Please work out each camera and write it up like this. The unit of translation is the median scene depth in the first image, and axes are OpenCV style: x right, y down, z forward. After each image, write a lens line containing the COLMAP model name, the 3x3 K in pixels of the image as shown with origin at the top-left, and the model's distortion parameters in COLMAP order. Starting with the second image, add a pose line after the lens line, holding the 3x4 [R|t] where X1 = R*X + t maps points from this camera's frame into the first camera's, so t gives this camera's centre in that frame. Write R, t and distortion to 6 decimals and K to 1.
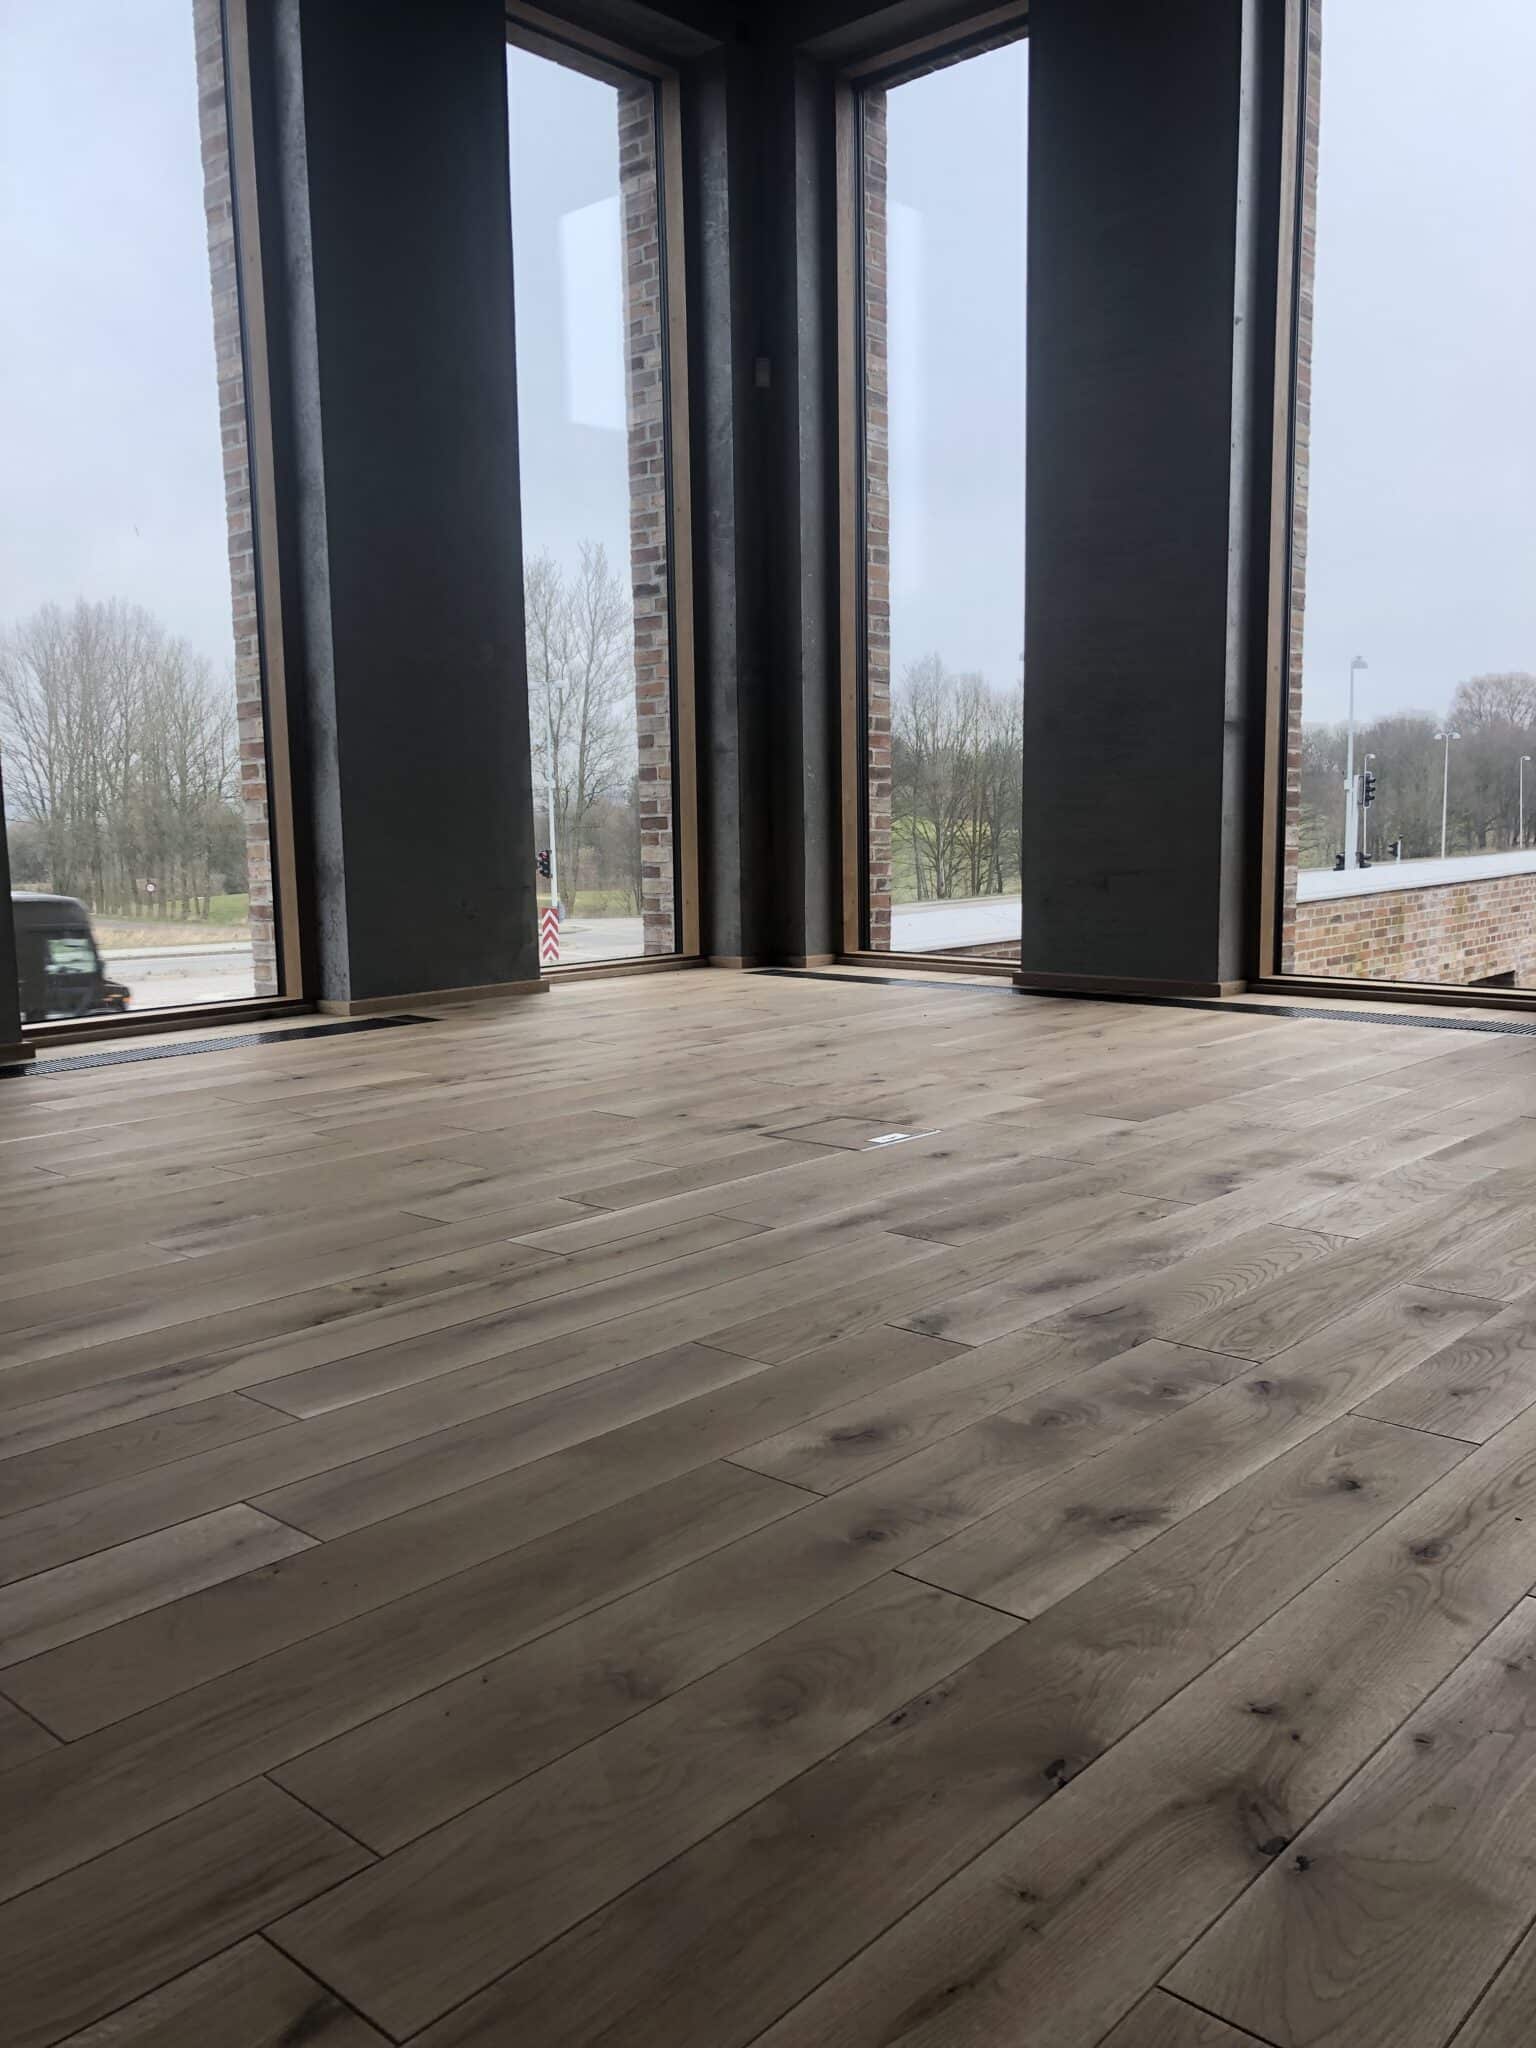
lens RADIAL K [[1695.6, 0, 767.2], [0, 1695.6, 1019.6], [0, 0, 1]] dist [0.049061, -0.000978]
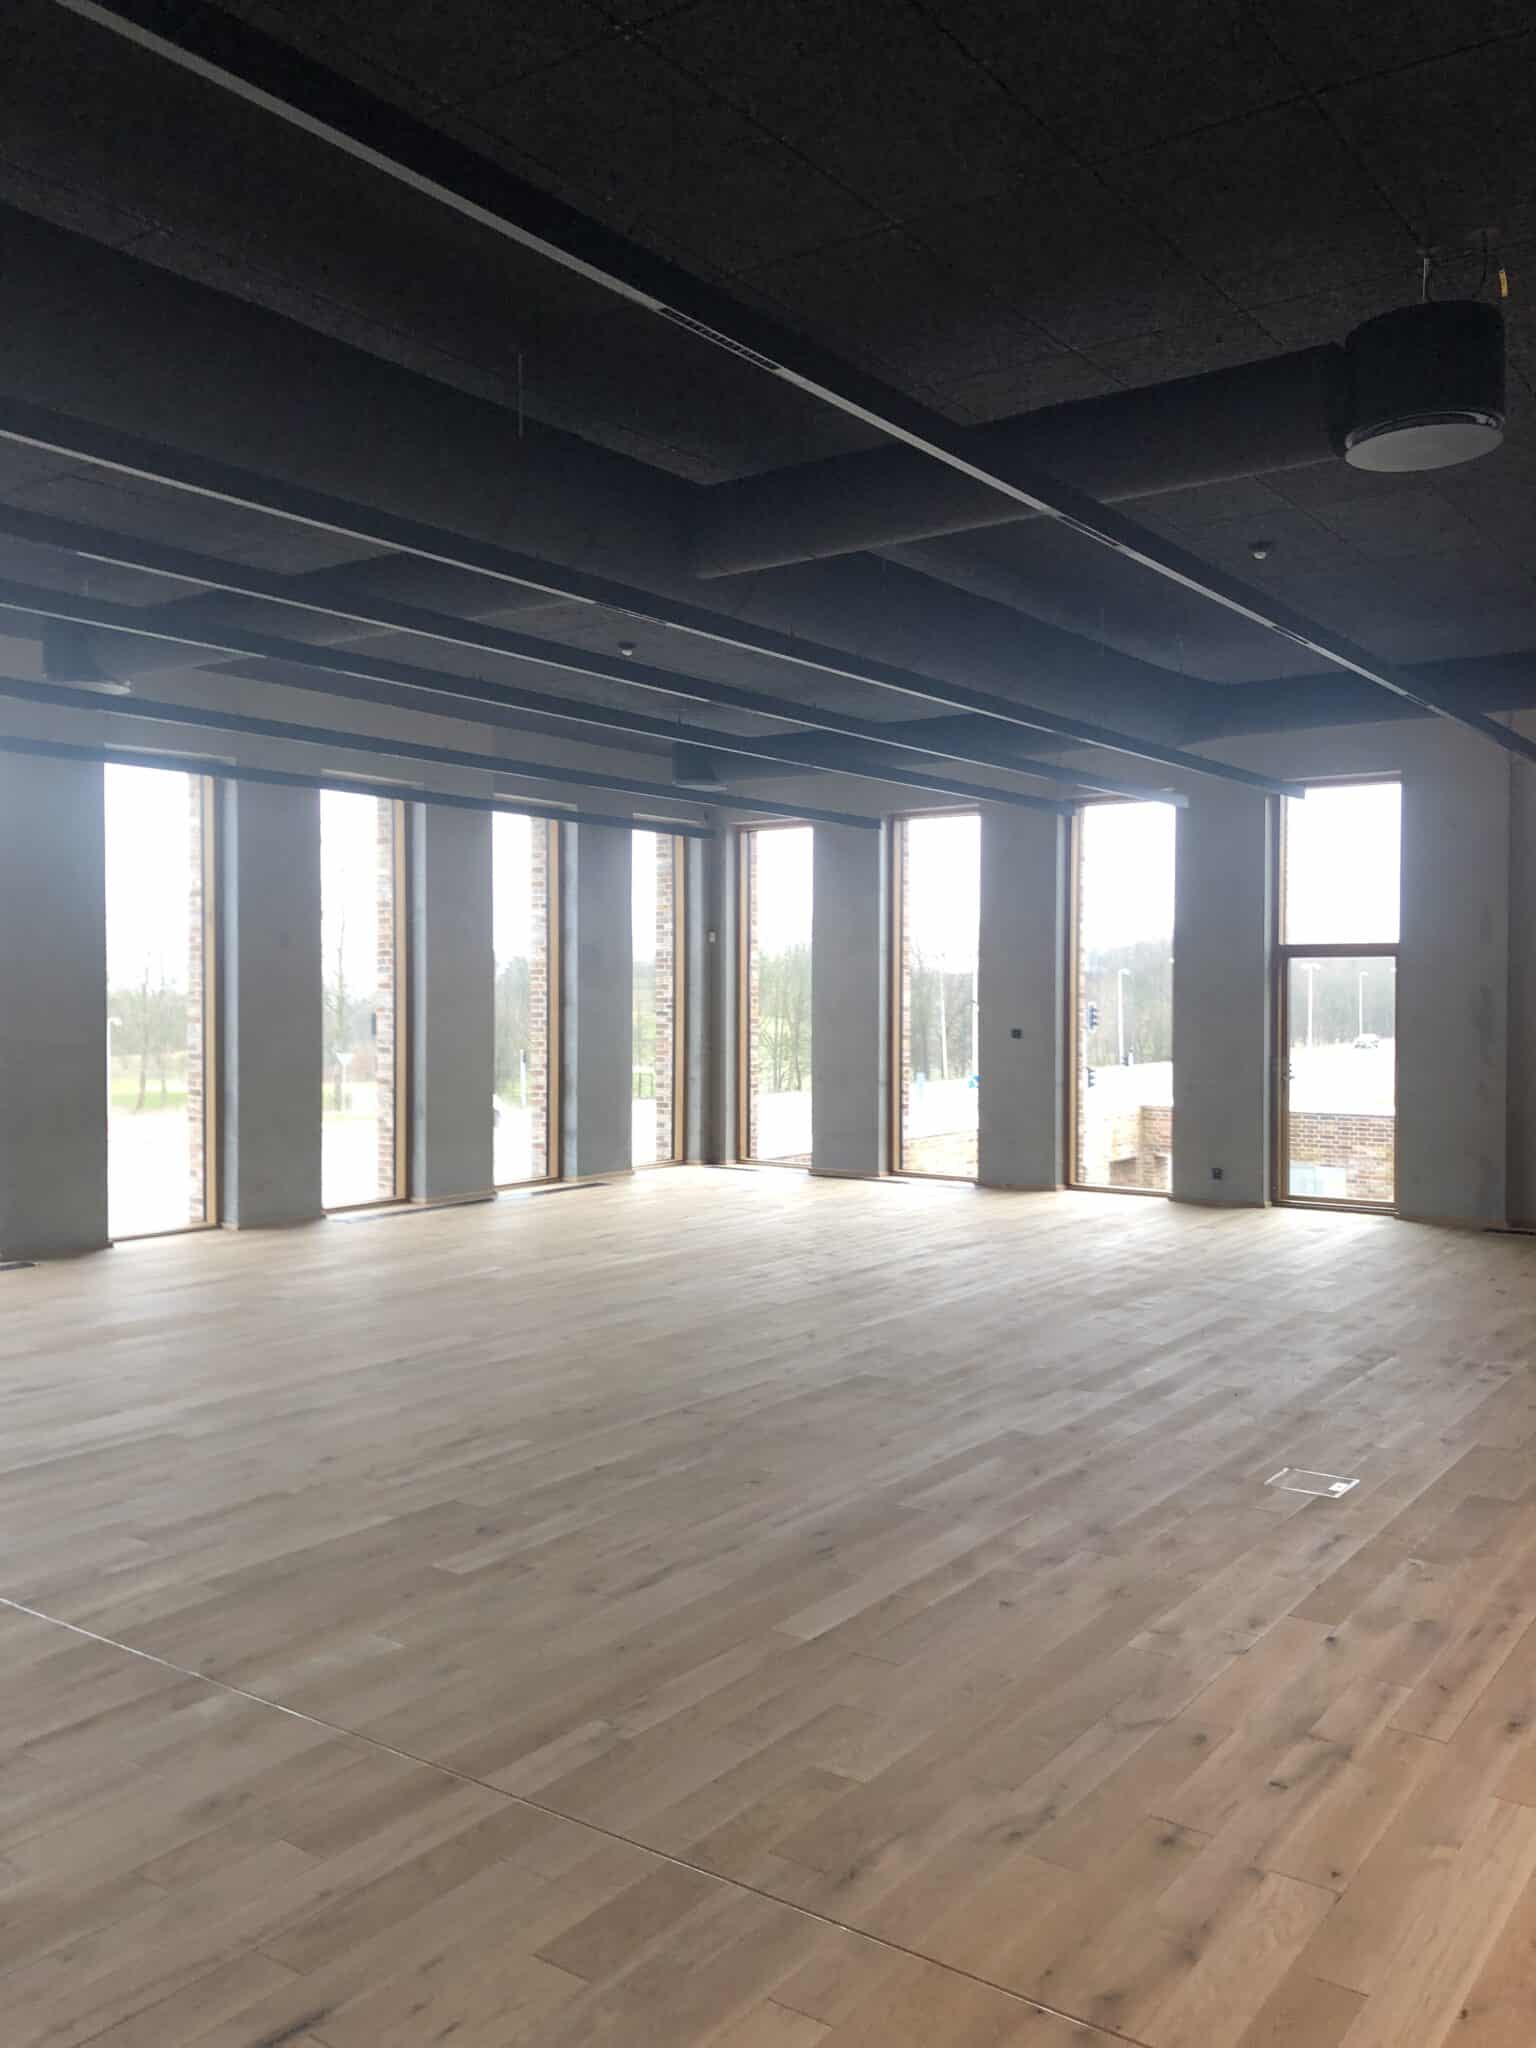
lens RADIAL K [[1695.6, 0, 768.2], [0, 1695.6, 1021.2], [0, 0, 1]] dist [0.049061, -0.000978]
pose [[0.992965, 0.014403, 0.117526, -0.210861], [-0.001618, 0.994132, -0.108164, 0.028332], [-0.118394, 0.107213, 0.987162, -1.481520]]
